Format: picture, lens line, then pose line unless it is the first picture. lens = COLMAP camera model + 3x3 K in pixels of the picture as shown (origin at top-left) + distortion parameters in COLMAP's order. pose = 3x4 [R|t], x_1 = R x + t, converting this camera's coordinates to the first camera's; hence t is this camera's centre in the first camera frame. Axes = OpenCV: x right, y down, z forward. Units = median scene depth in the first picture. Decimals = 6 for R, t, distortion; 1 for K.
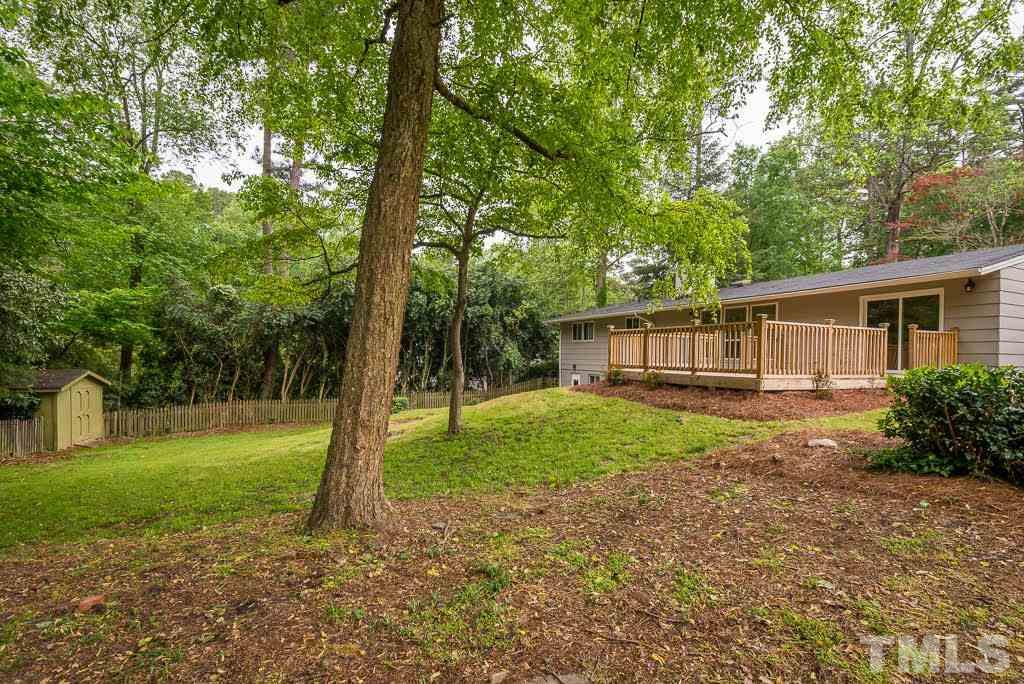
lens RADIAL K [[503.1, 0, 514.5], [0, 503.1, 327.0], [0, 0, 1]] dist [-0.003017, -0.000442]
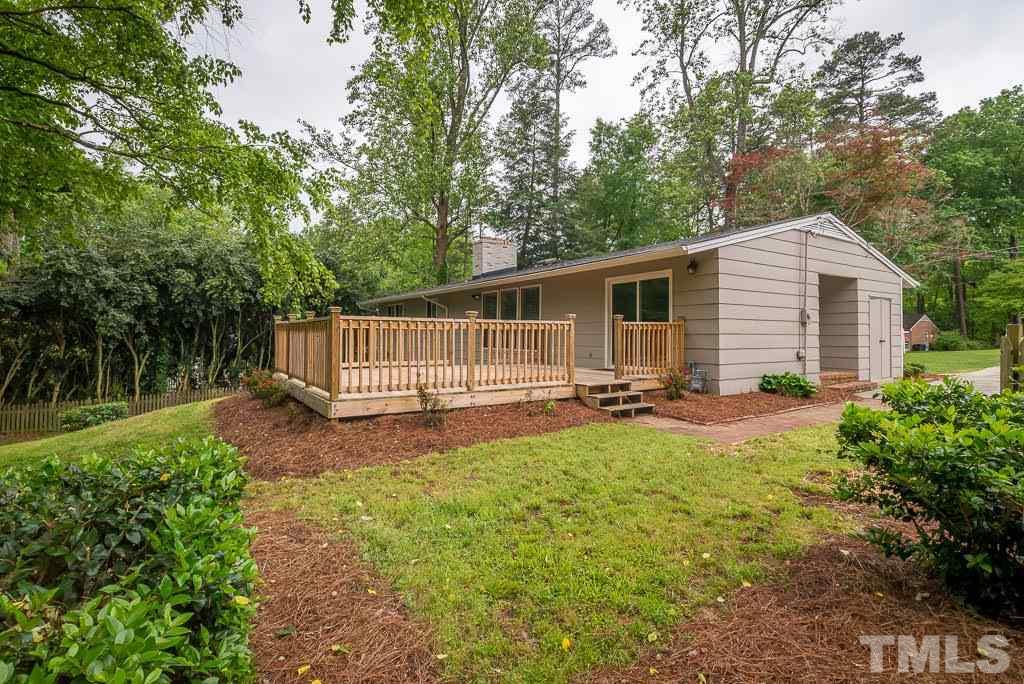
lens RADIAL K [[503.1, 0, 514.5], [0, 503.1, 327.0], [0, 0, 1]] dist [-0.003017, -0.000442]
pose [[0.984827, -0.010484, 0.173222, 0.421473], [0.003211, 0.999104, 0.042209, -0.016841], [-0.173509, -0.041012, 0.983978, 0.203440]]
